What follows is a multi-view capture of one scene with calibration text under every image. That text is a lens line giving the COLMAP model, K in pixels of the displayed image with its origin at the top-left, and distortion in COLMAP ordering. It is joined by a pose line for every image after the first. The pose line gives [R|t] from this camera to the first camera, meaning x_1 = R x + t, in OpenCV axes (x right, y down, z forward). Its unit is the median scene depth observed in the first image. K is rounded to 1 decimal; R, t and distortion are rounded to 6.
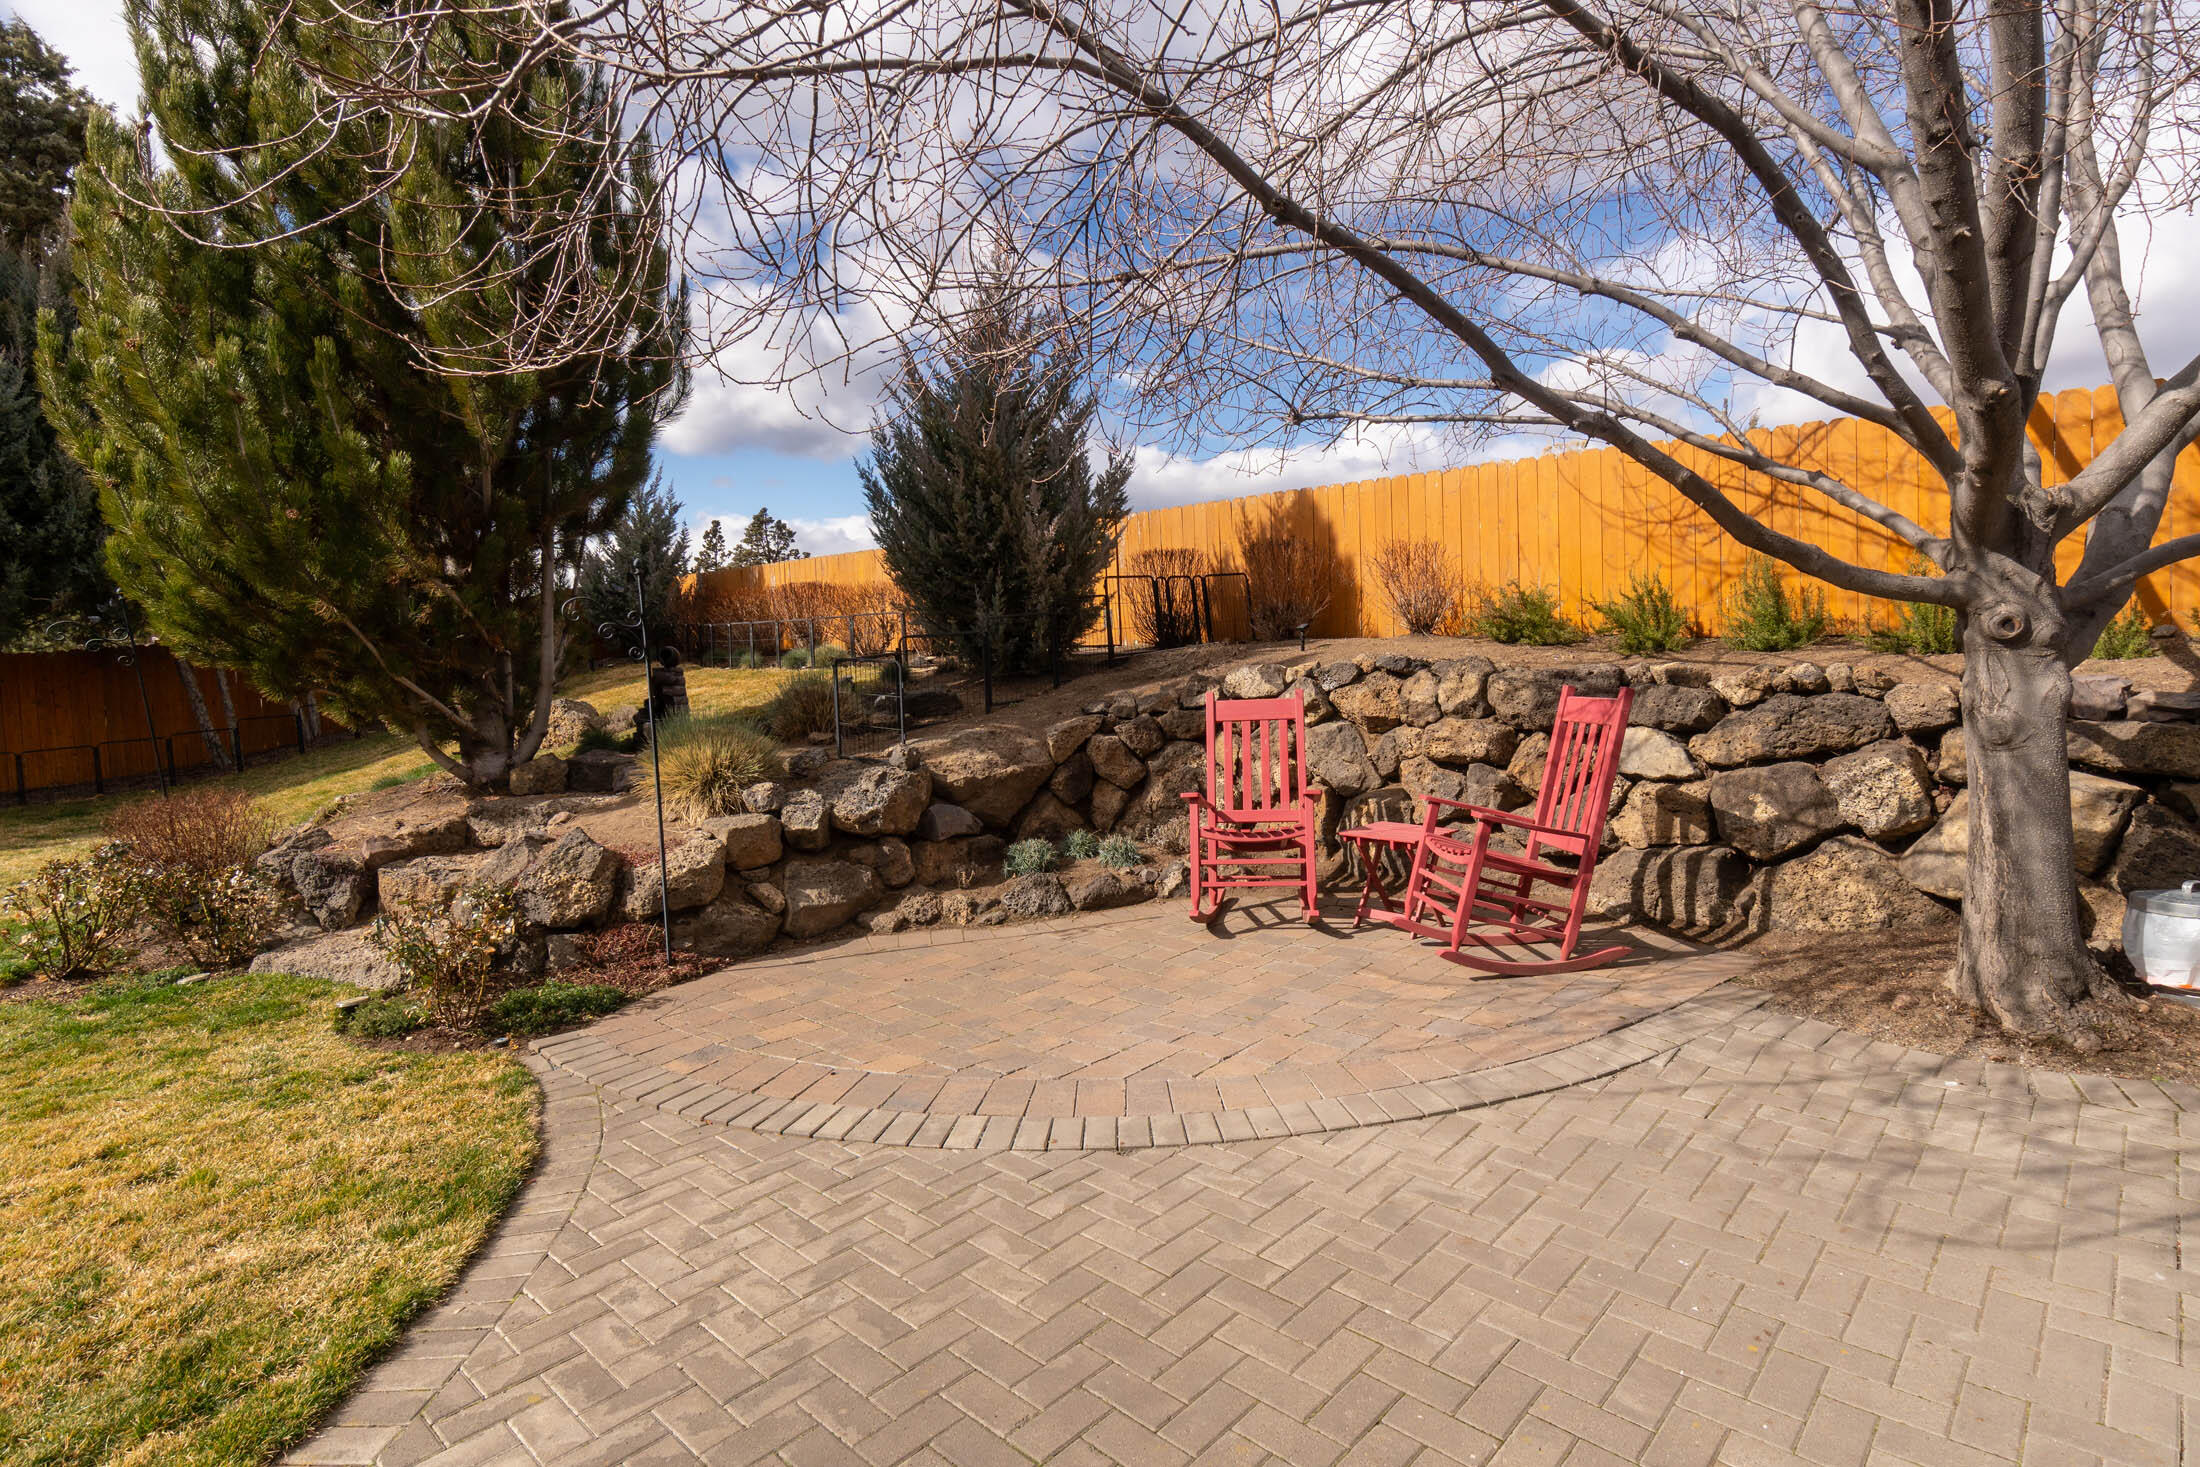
lens RADIAL K [[1063.8, 0, 1100.0], [0, 1063.8, 733.5], [0, 0, 1]] dist [0.001082, -0.000817]
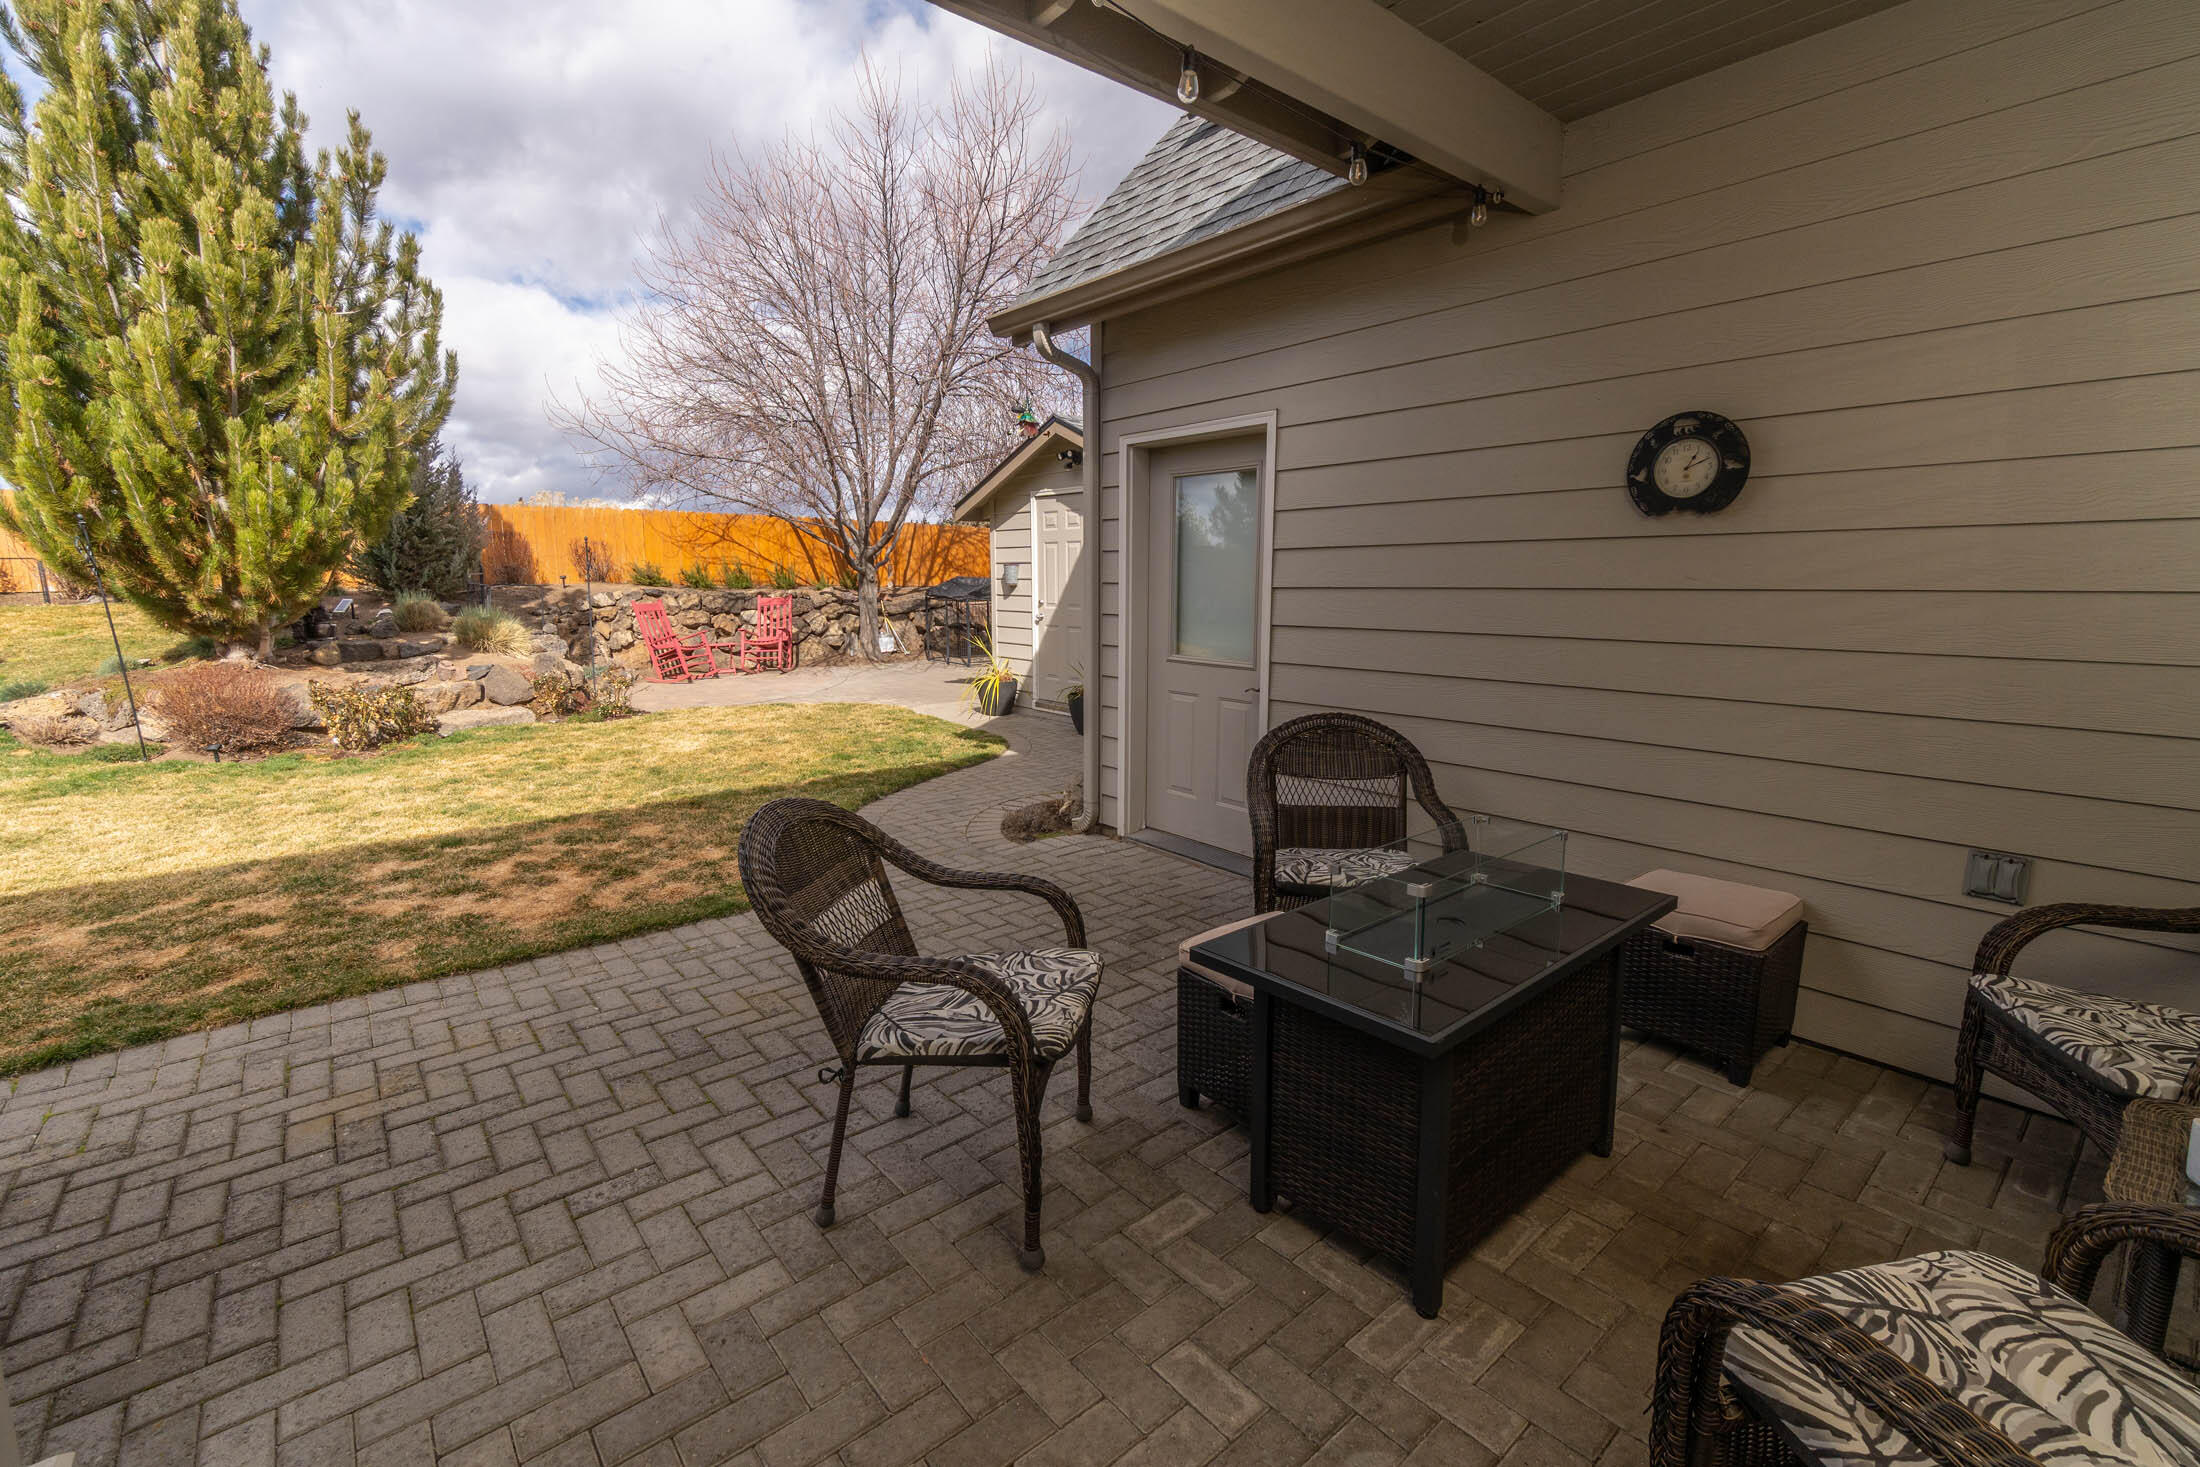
lens RADIAL K [[933.4, 0, 1100.0], [0, 933.4, 733.5], [0, 0, 1]] dist [-0.008745, 0.000207]
pose [[0.091254, -0.137795, 0.986248, -2.504615], [0.093321, 0.987205, 0.129294, 0.111990], [-0.991445, 0.080239, 0.102946, -0.310369]]
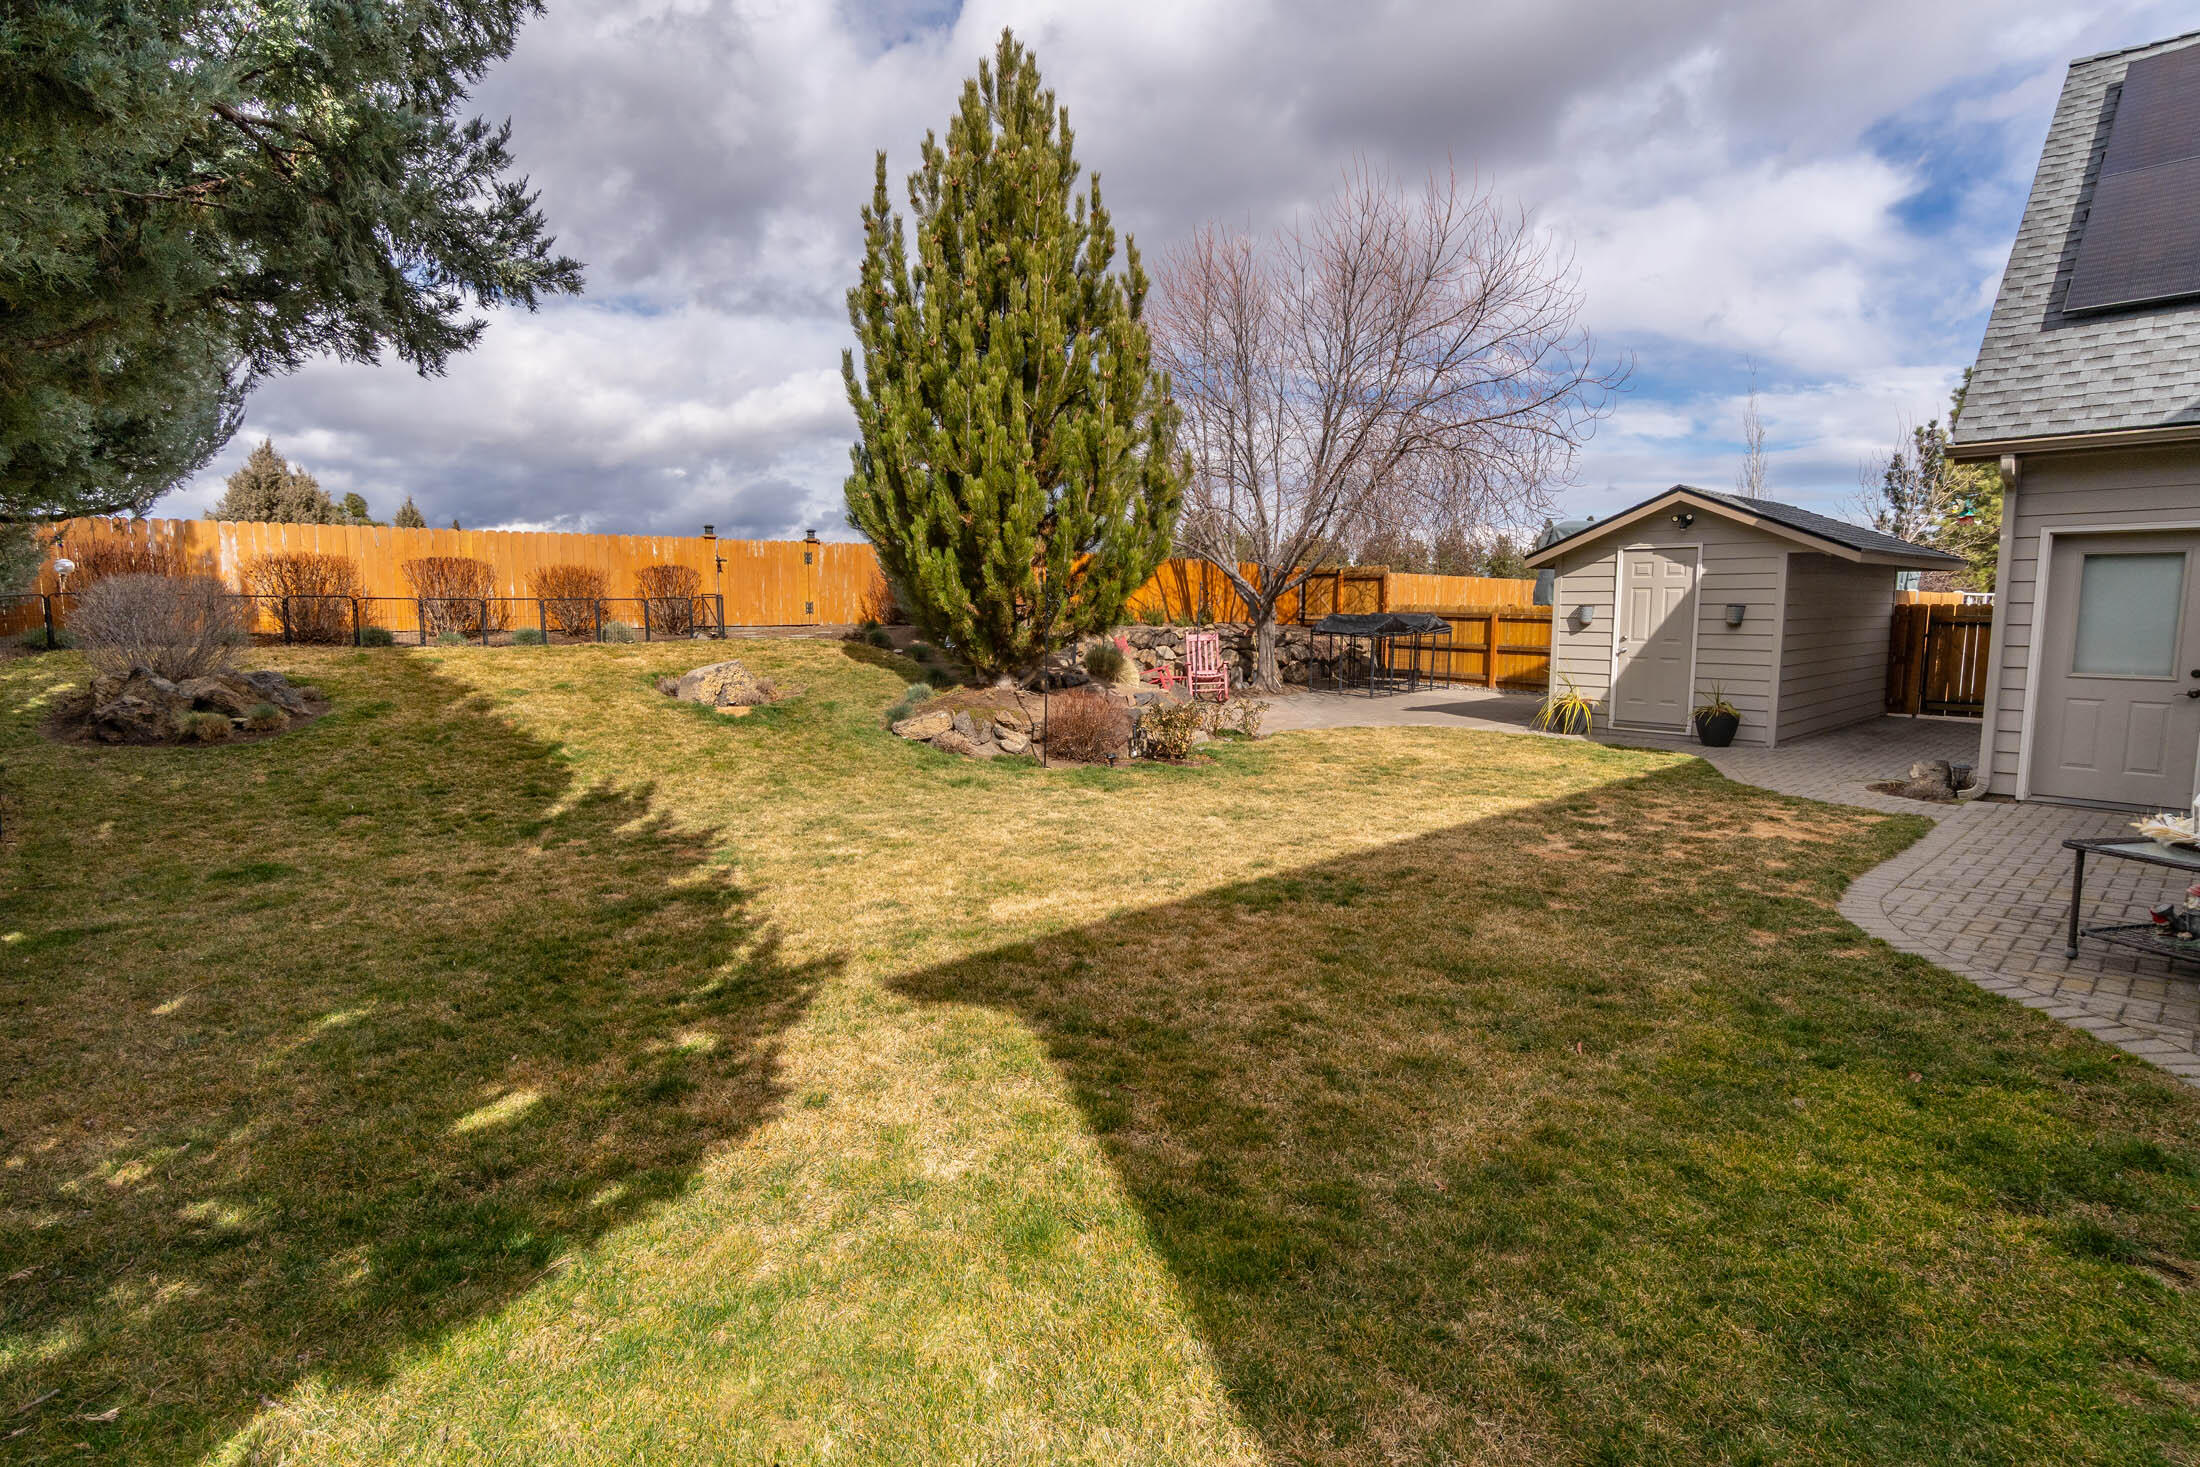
lens RADIAL K [[1063.8, 0, 1100.0], [0, 1063.8, 733.5], [0, 0, 1]] dist [0.001082, -0.000817]
pose [[0.045992, -0.088351, 0.995027, -3.280466], [0.095136, 0.991941, 0.083679, -0.032449], [-0.994401, 0.090815, 0.054027, 1.218028]]
